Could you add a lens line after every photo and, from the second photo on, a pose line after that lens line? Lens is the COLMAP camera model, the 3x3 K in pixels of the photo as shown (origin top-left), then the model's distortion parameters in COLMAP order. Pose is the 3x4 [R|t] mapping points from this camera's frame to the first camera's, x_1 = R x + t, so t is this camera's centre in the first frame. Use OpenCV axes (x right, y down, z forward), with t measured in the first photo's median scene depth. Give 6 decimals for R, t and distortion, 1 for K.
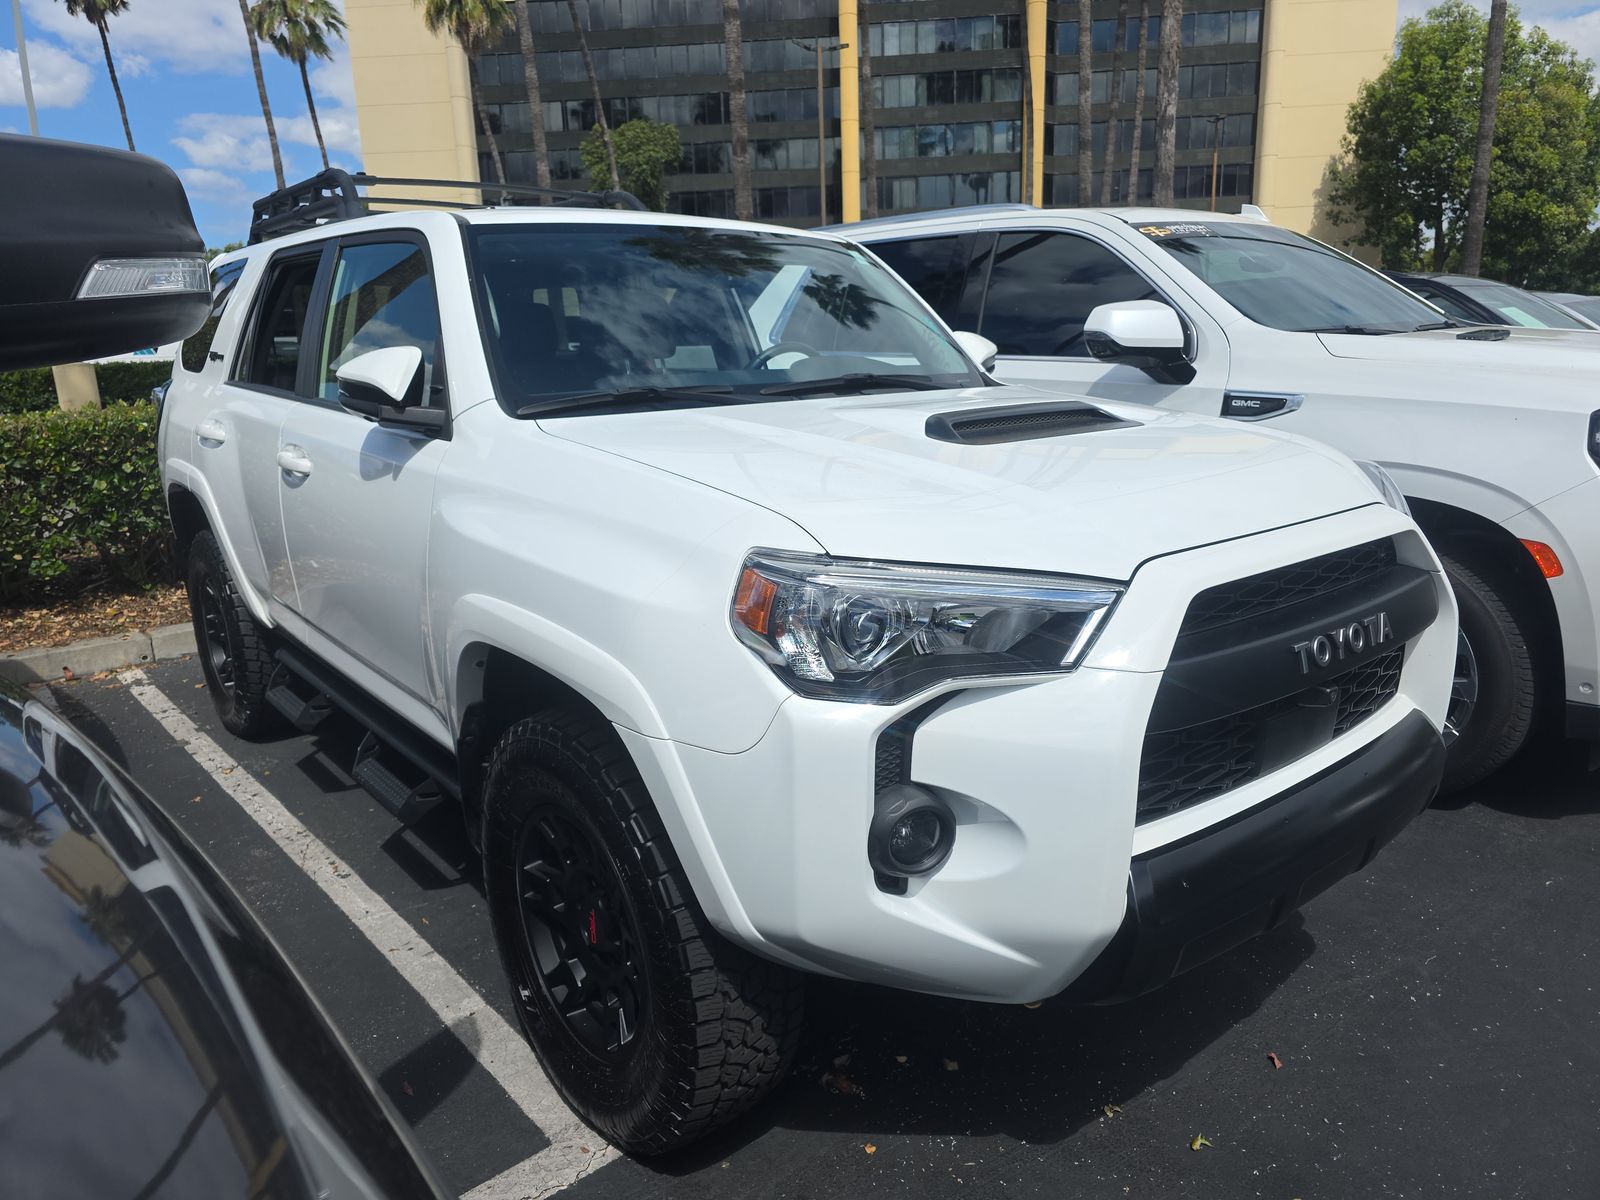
lens RADIAL K [[1086.8, 0, 788.0], [0, 1086.8, 599.0], [0, 0, 1]] dist [0.062721, -0.063164]
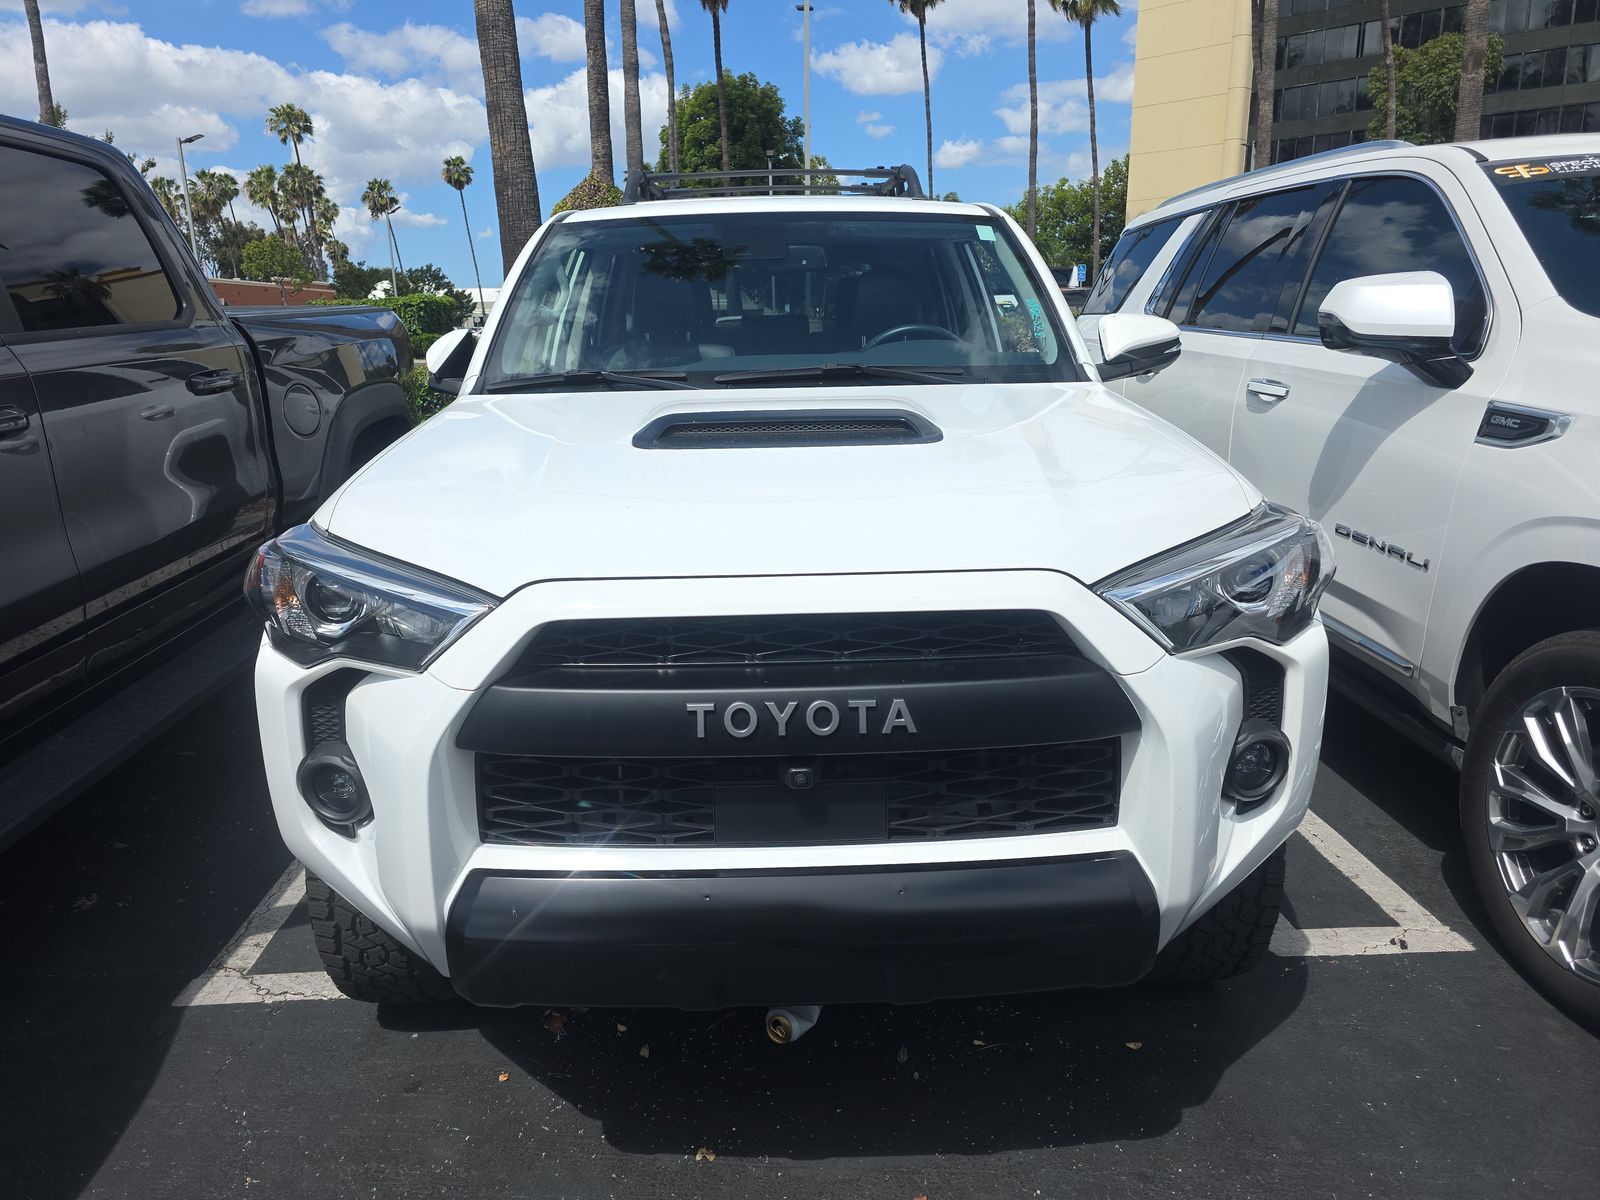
lens RADIAL K [[1086.8, 0, 788.0], [0, 1086.8, 599.0], [0, 0, 1]] dist [0.062721, -0.063164]
pose [[0.785134, 0.166315, -0.596577, 0.285185], [-0.142114, 0.985946, 0.087832, -0.036035], [0.602801, 0.015822, 0.797735, 0.092752]]
